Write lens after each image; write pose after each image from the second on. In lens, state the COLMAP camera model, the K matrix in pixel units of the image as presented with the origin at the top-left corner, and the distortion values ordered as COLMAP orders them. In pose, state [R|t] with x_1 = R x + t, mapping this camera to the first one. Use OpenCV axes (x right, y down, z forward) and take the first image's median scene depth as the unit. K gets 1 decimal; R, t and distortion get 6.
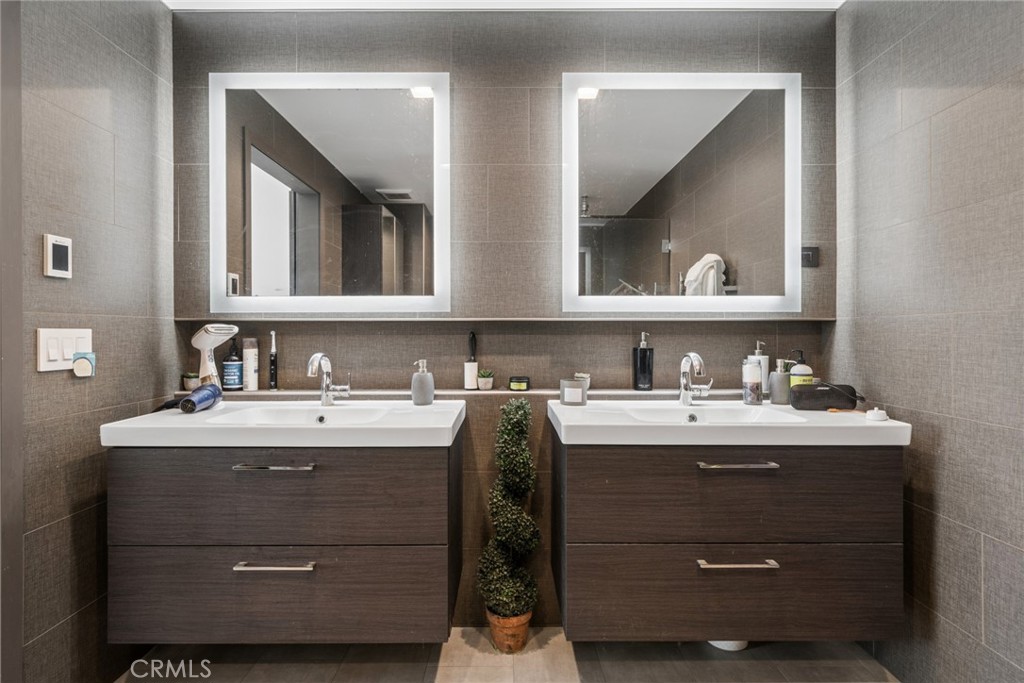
lens RADIAL K [[503.1, 0, 510.8], [0, 503.1, 327.1], [0, 0, 1]] dist [-0.000994, 0.000029]
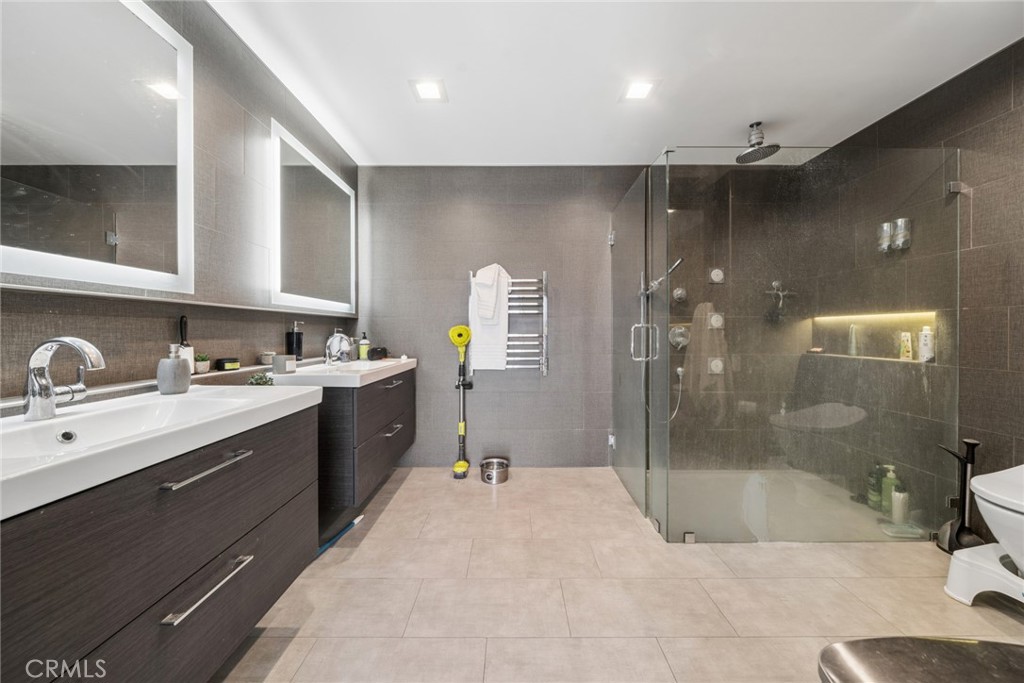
lens RADIAL K [[357.0, 0, 509.0], [0, 357.0, 325.6], [0, 0, 1]] dist [-0.003194, -0.000305]
pose [[0.009455, 0.018528, 0.999784, -0.783674], [-0.006141, 0.999811, -0.018471, 0.038411], [-0.999936, -0.005965, 0.009567, 0.375587]]
